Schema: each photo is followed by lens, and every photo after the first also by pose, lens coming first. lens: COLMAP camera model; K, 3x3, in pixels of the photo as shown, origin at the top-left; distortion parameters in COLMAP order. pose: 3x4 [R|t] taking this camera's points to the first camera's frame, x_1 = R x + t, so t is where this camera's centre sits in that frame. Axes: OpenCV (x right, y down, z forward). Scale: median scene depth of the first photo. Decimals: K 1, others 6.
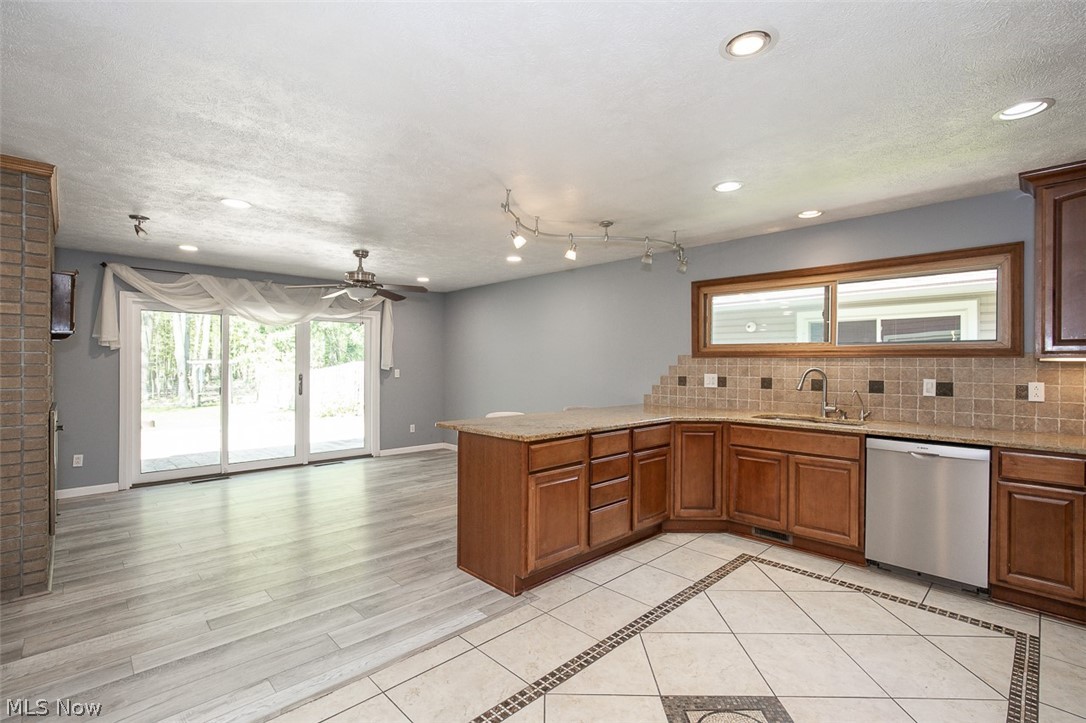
lens RADIAL K [[501.8, 0, 534.8], [0, 501.8, 364.2], [0, 0, 1]] dist [-0.013777, 0.004925]
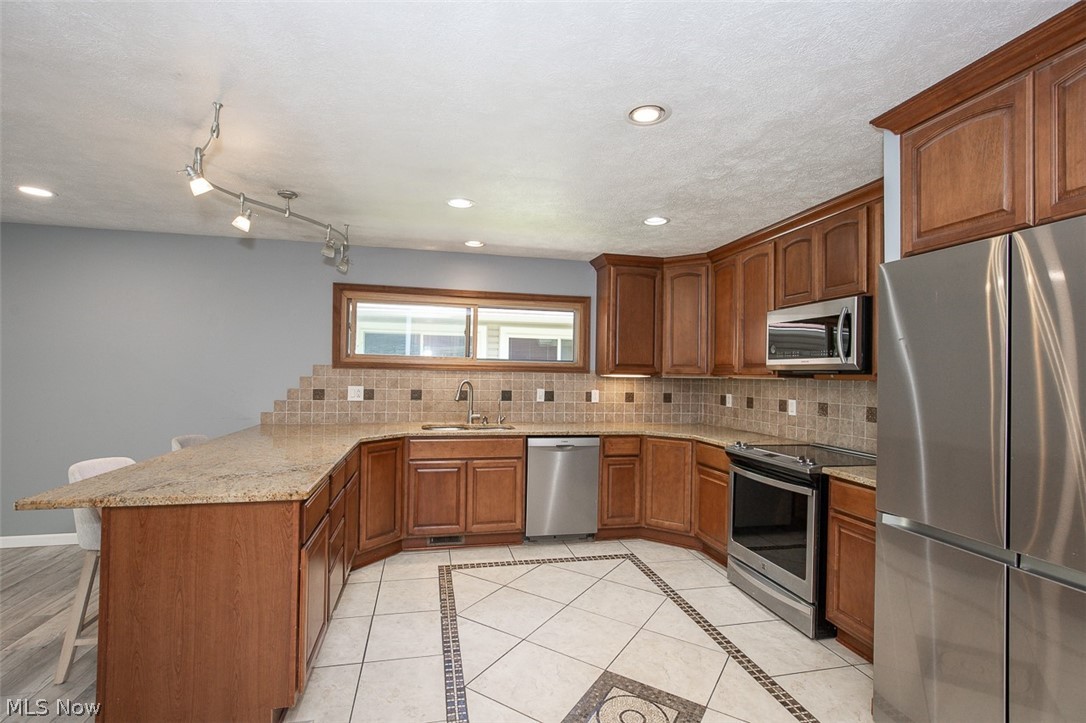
lens RADIAL K [[501.8, 0, 541.6], [0, 501.8, 364.7], [0, 0, 1]] dist [-0.013777, 0.004925]
pose [[0.507743, 0.017330, 0.861334, -0.270951], [-0.013374, 0.999836, -0.012233, -0.013424], [-0.861405, -0.005308, 0.507891, 0.239125]]
